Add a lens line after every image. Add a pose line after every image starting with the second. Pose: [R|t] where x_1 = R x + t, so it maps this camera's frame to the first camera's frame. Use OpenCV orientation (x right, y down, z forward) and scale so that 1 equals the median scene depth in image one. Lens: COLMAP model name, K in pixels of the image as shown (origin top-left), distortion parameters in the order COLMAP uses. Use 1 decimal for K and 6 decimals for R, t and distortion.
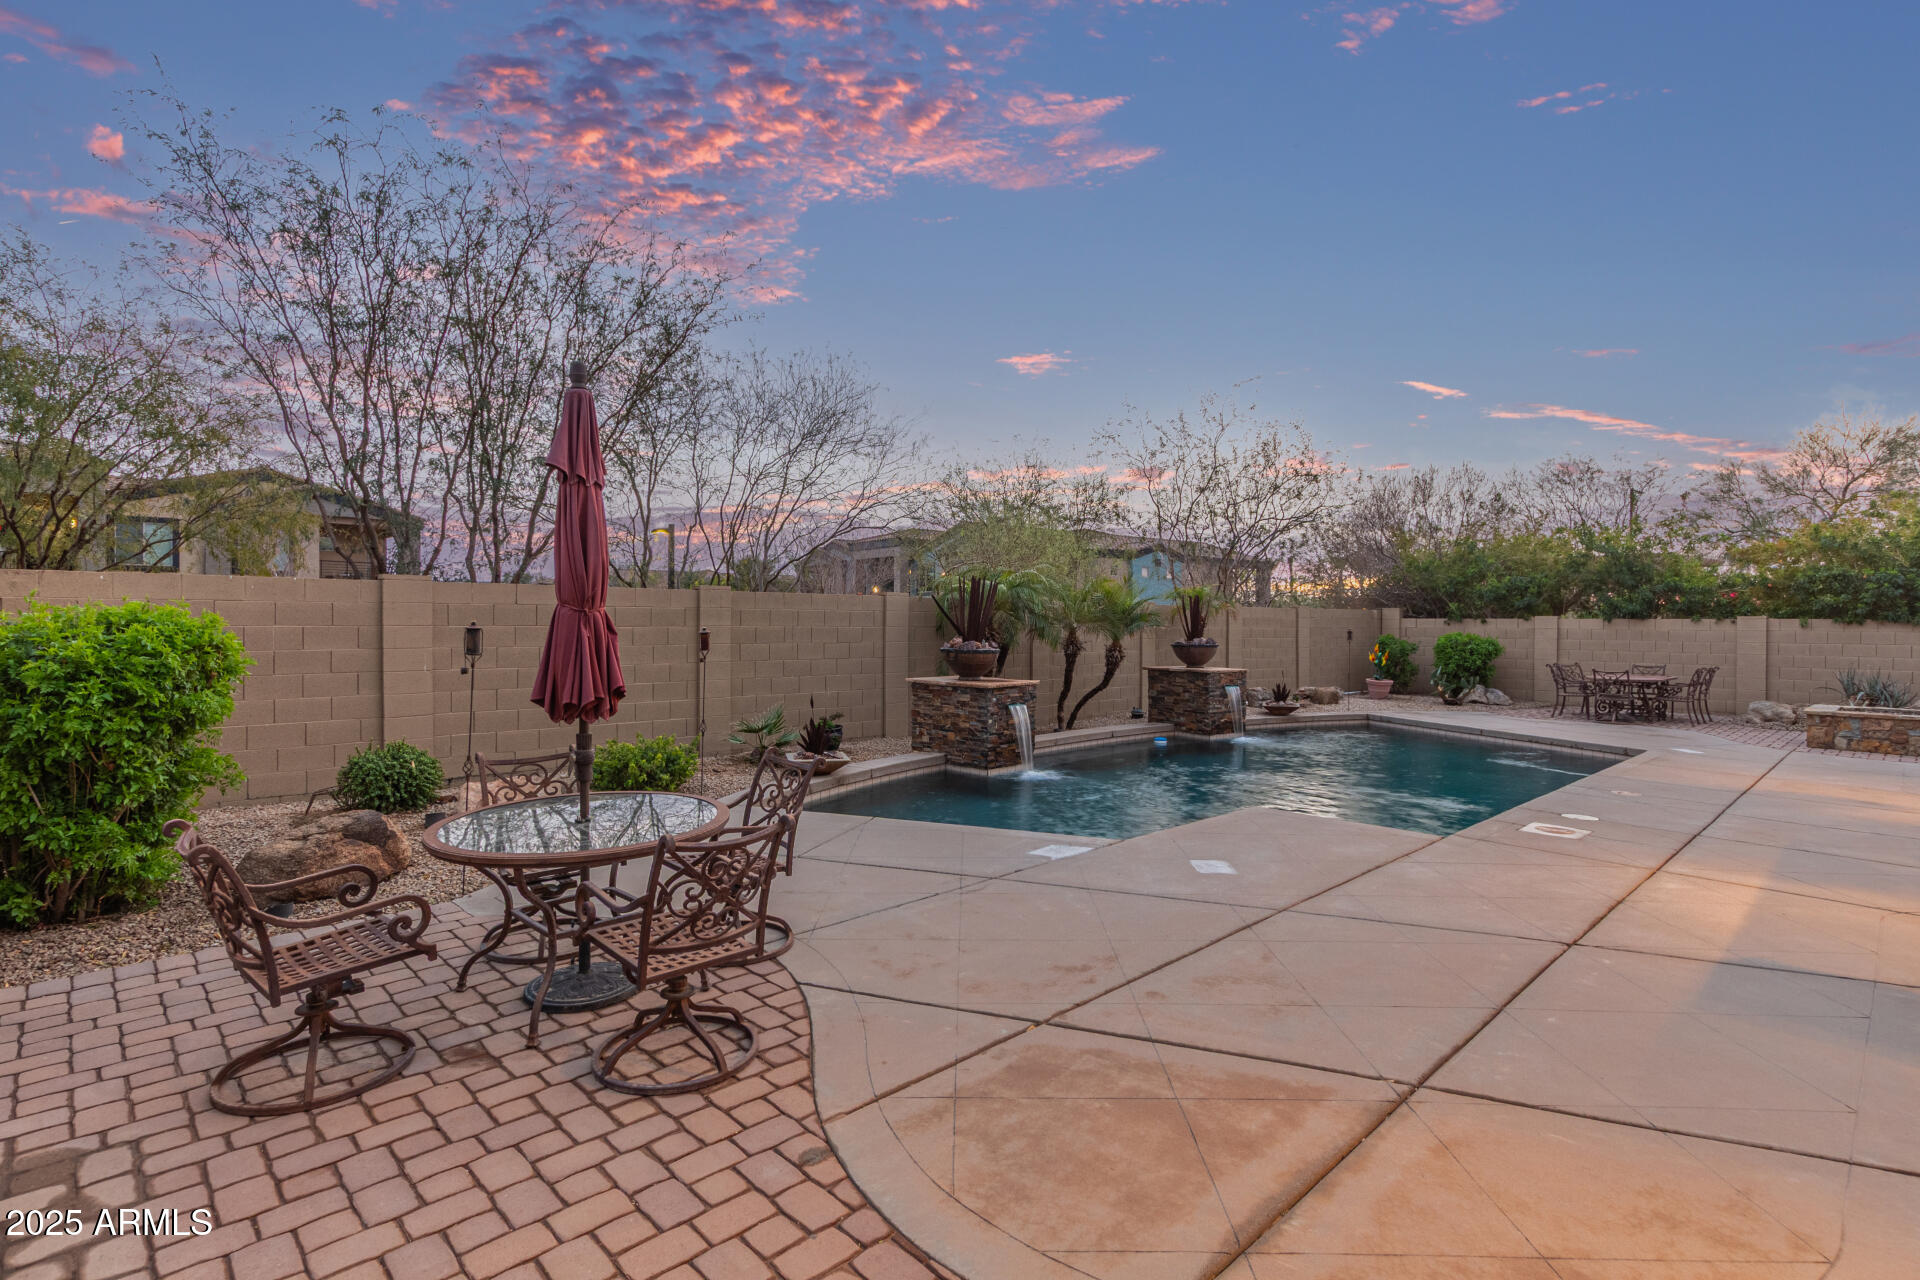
lens RADIAL K [[925.3, 0, 960.0], [0, 925.3, 640.0], [0, 0, 1]] dist [0.009049, -0.000125]
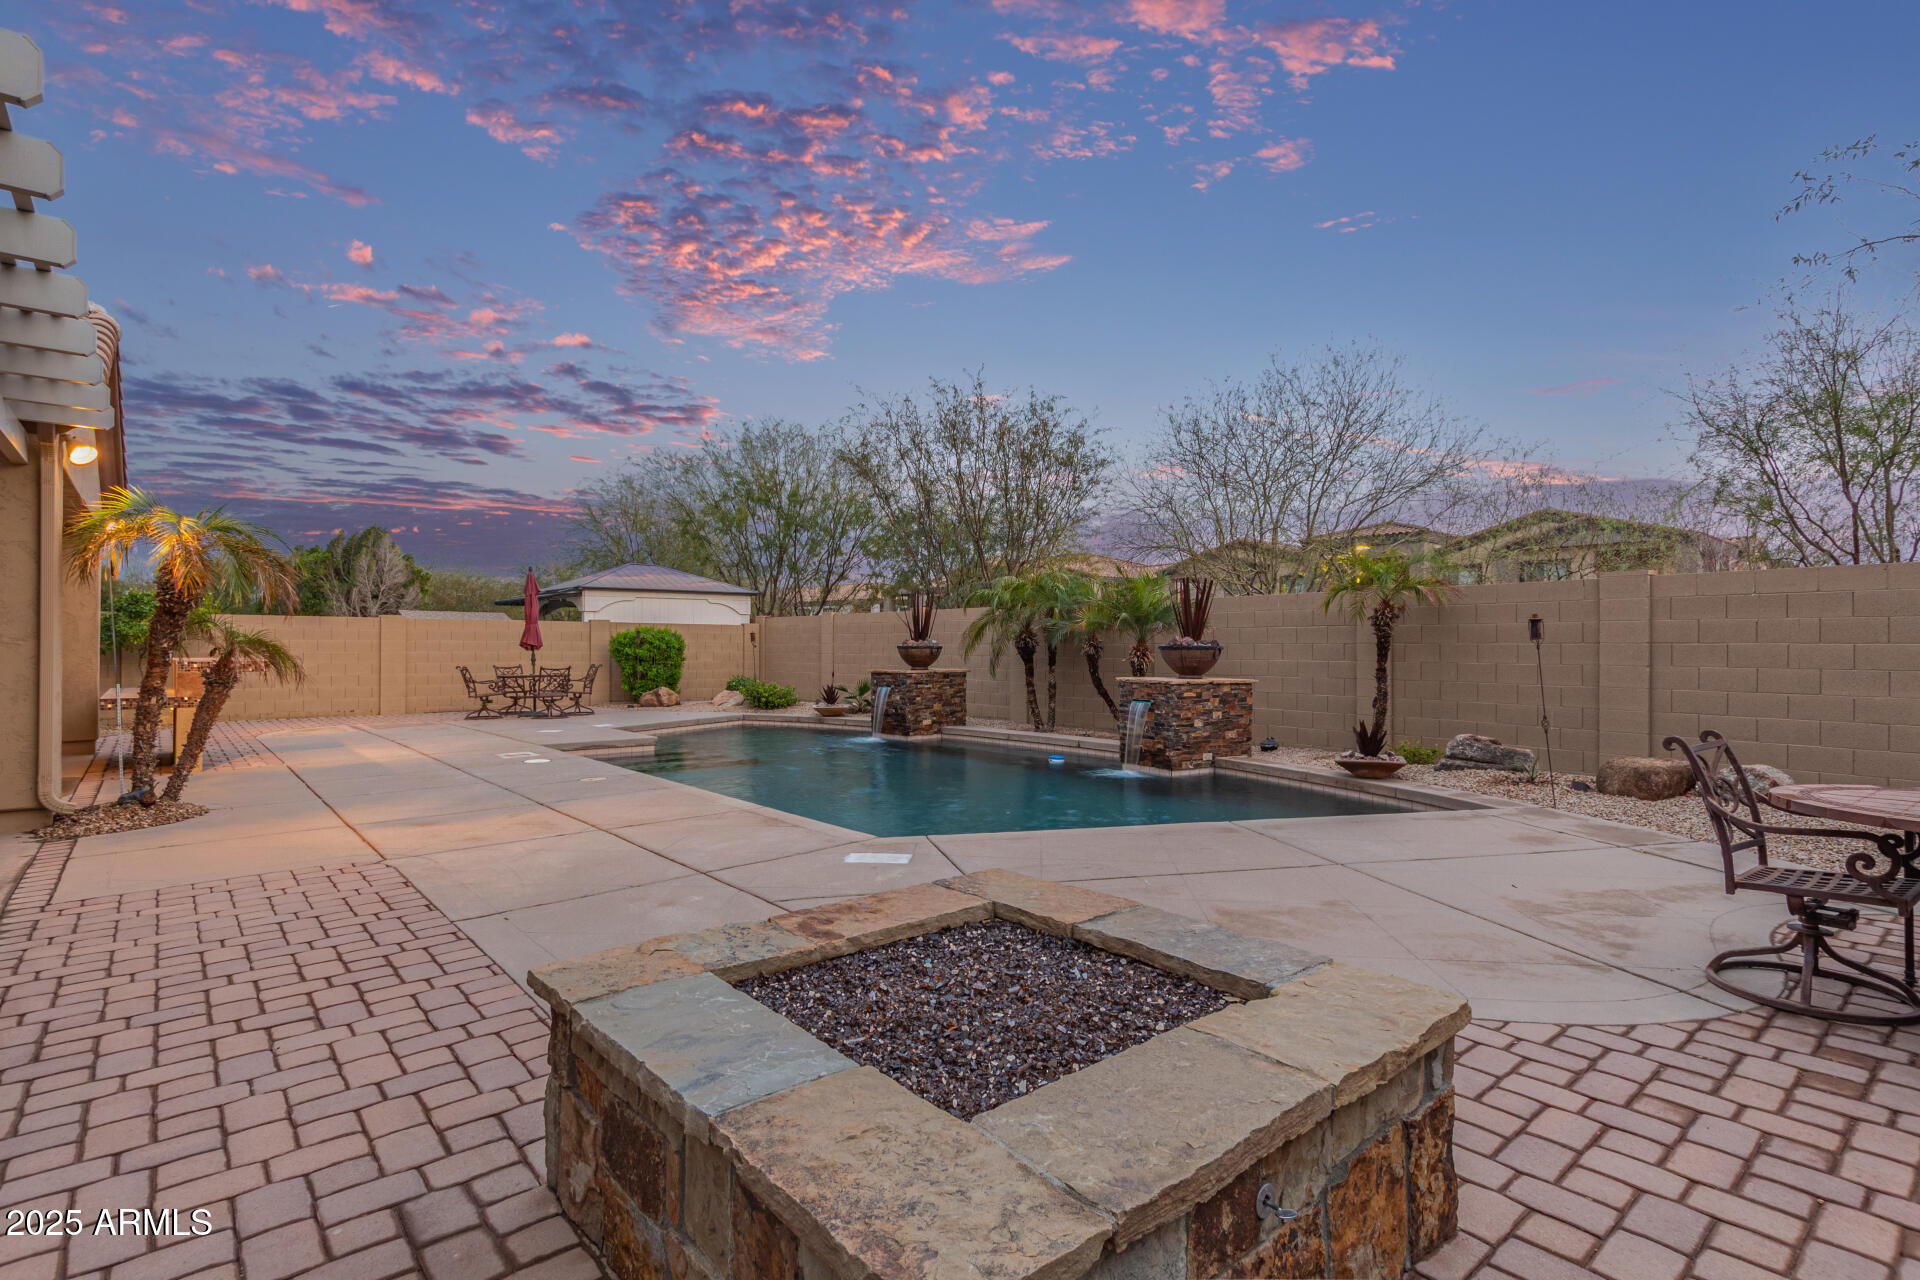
lens RADIAL K [[931.2, 0, 962.5], [0, 931.2, 644.6], [0, 0, 1]] dist [0.011006, -0.000527]
pose [[-0.060702, -0.011052, -0.998095, 1.167163], [-0.023963, 0.999667, -0.009612, 0.016708], [0.997868, 0.023334, -0.060946, 1.011418]]
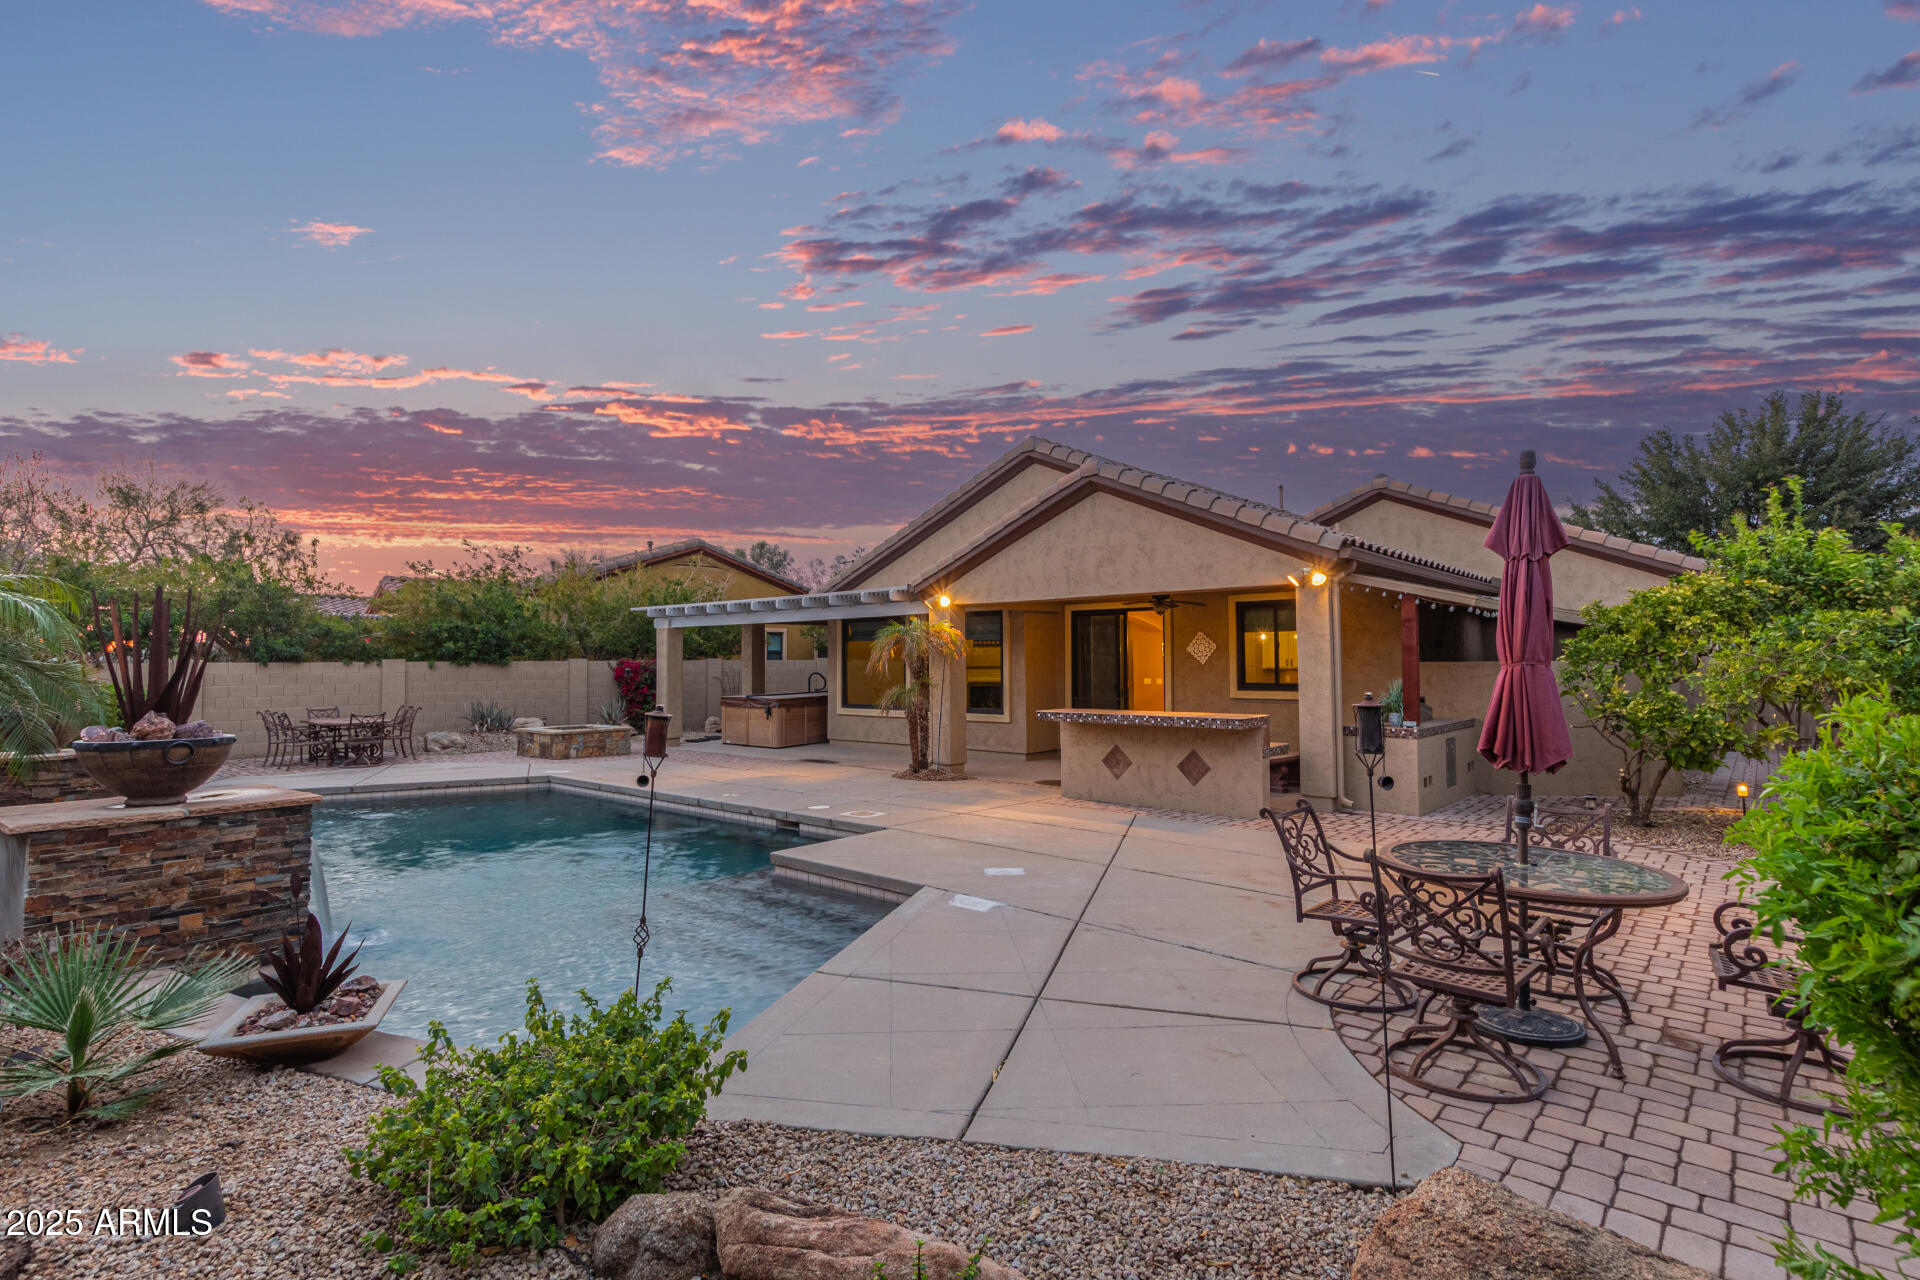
lens RADIAL K [[926.5, 0, 956.2], [0, 926.5, 643.9], [0, 0, 1]] dist [0.005315, -0.001794]
pose [[-0.093497, 0.012323, 0.995543, -0.451356], [0.024201, 0.999656, -0.010101, -0.021788], [-0.995325, 0.023149, -0.093763, 0.557230]]
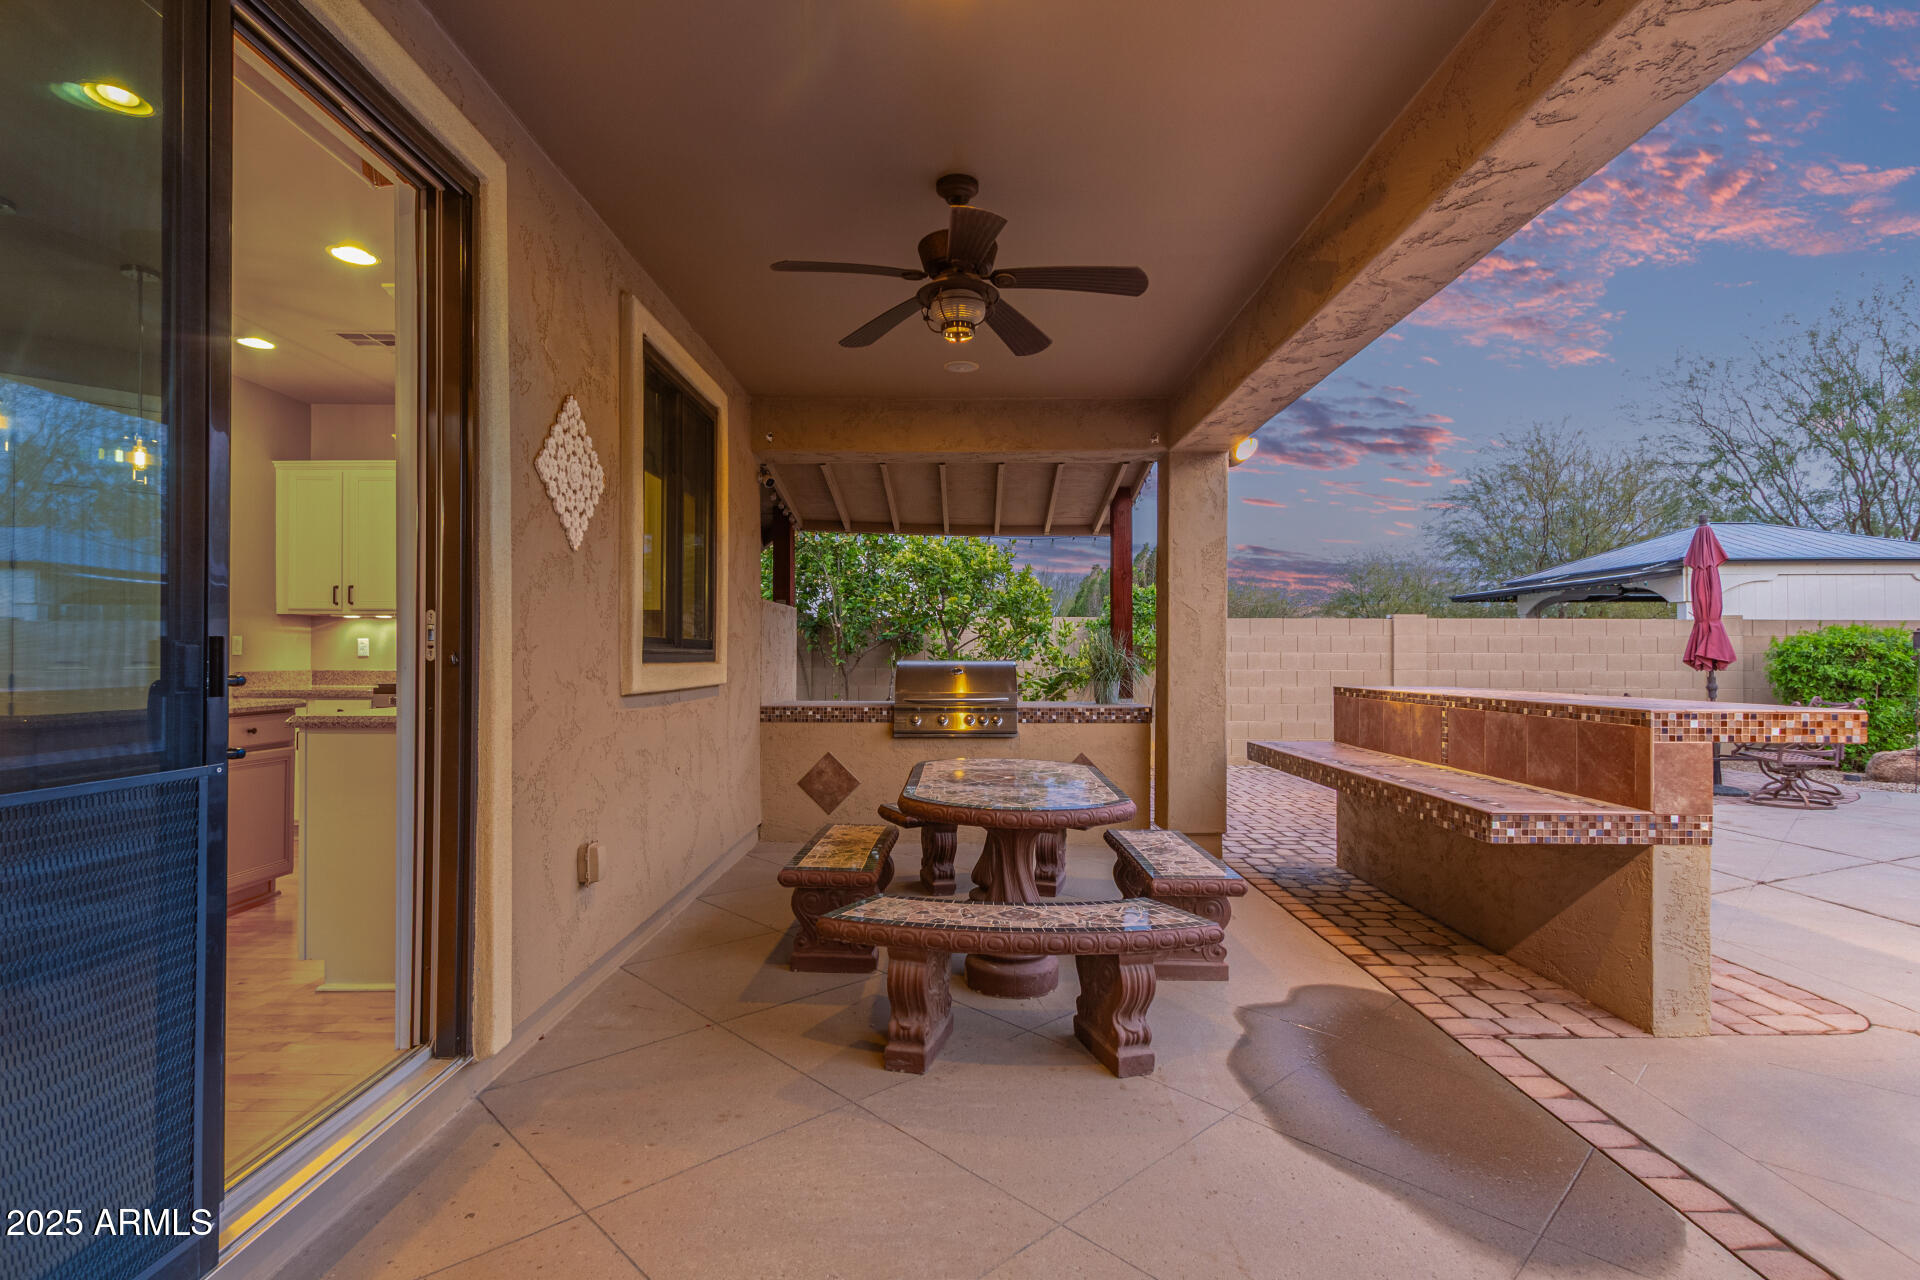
lens RADIAL K [[926.5, 0, 956.2], [0, 926.5, 643.9], [0, 0, 1]] dist [0.005315, -0.001794]
pose [[-0.697401, -0.019609, -0.716413, 0.788305], [-0.022284, 0.999736, -0.005671, 0.023954], [0.716335, 0.012010, -0.697653, 0.397534]]
